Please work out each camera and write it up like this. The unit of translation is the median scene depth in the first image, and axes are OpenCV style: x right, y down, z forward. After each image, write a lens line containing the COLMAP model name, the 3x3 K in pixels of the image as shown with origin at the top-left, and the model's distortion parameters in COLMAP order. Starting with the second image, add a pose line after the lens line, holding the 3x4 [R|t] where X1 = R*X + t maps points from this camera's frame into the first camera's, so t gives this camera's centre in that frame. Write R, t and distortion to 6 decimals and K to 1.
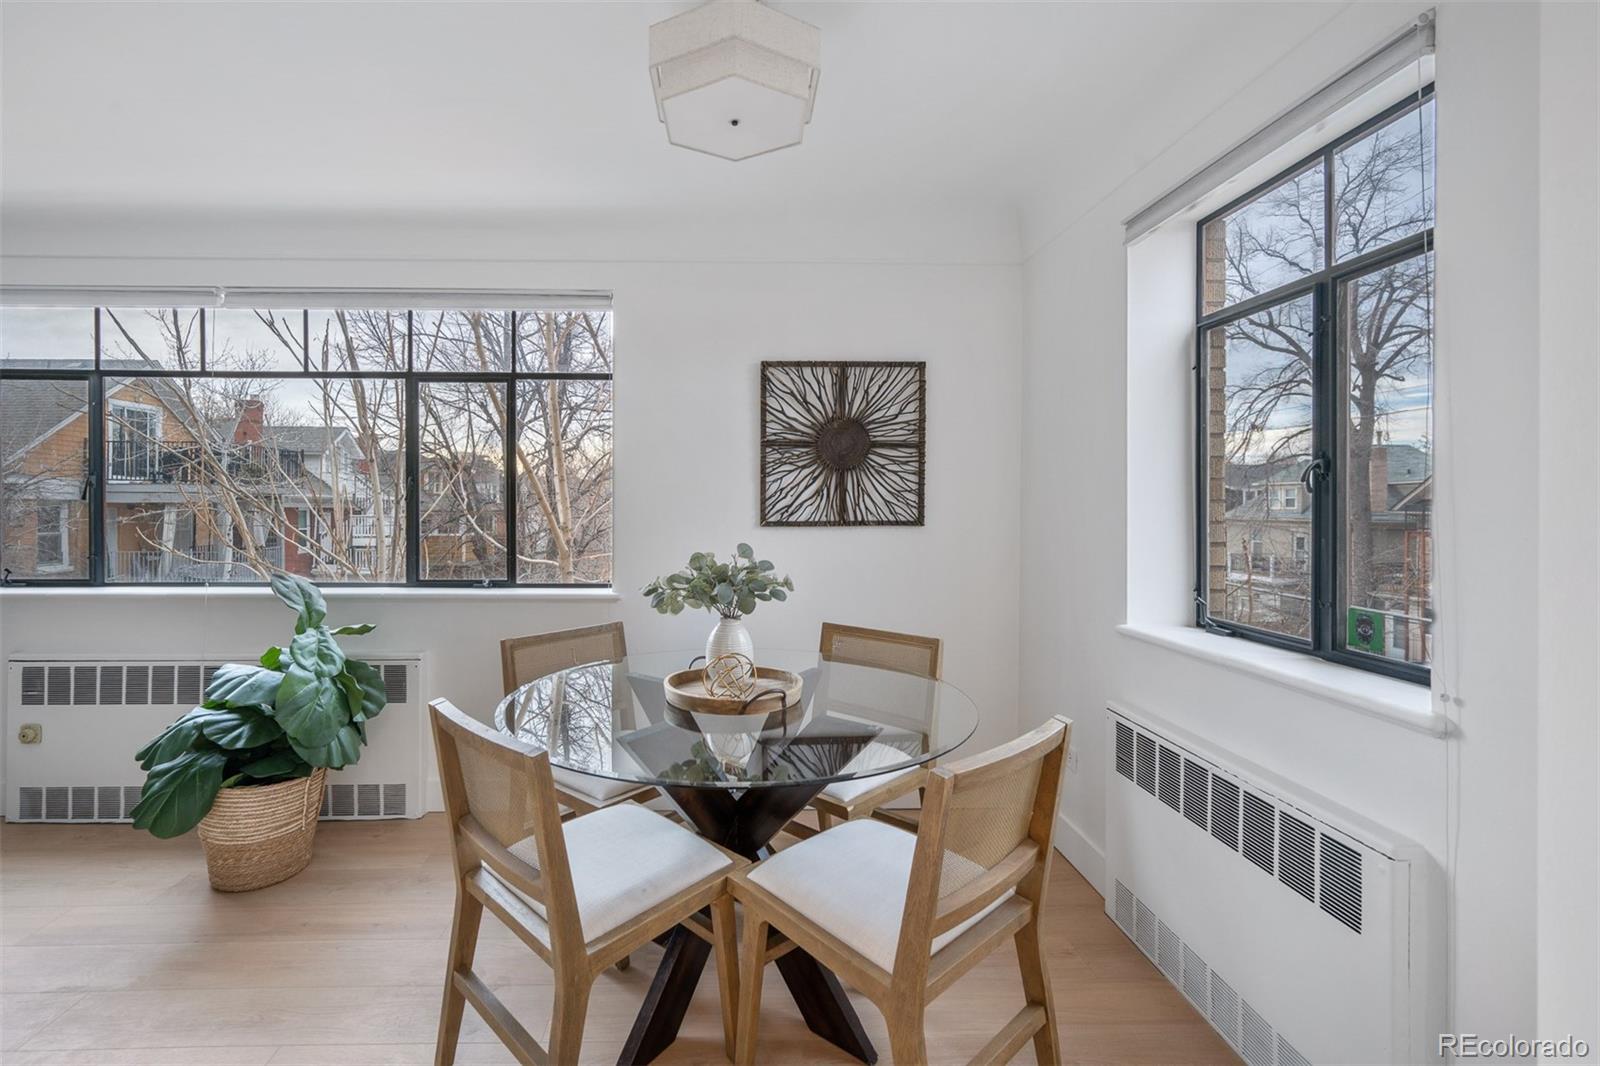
lens RADIAL K [[717.8, 0, 731.9], [0, 717.8, 508.8], [0, 0, 1]] dist [-0.001333, -0.000124]
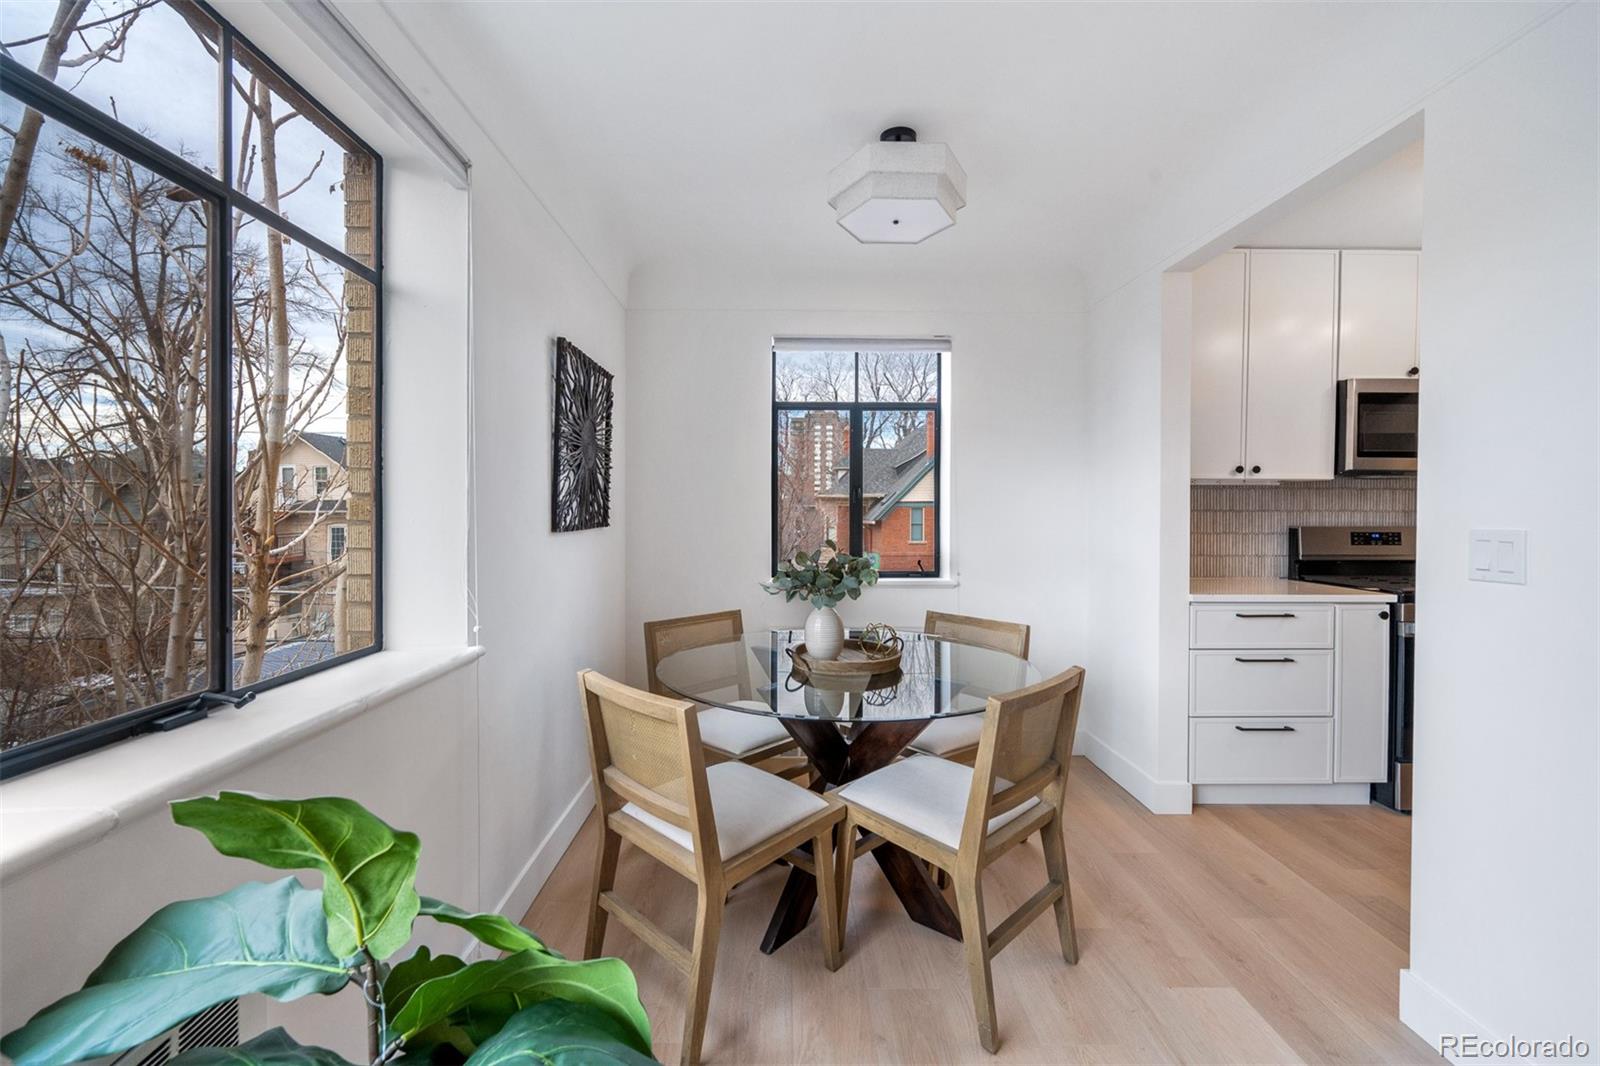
lens RADIAL K [[689.8, 0, 797.2], [0, 689.8, 505.1], [0, 0, 1]] dist [-0.001301, -0.000060]
pose [[-0.013419, 0.002048, 0.999908, -1.010355], [-0.000025, 0.999998, -0.002049, -0.009852], [-0.999910, -0.000052, -0.013419, 0.945378]]
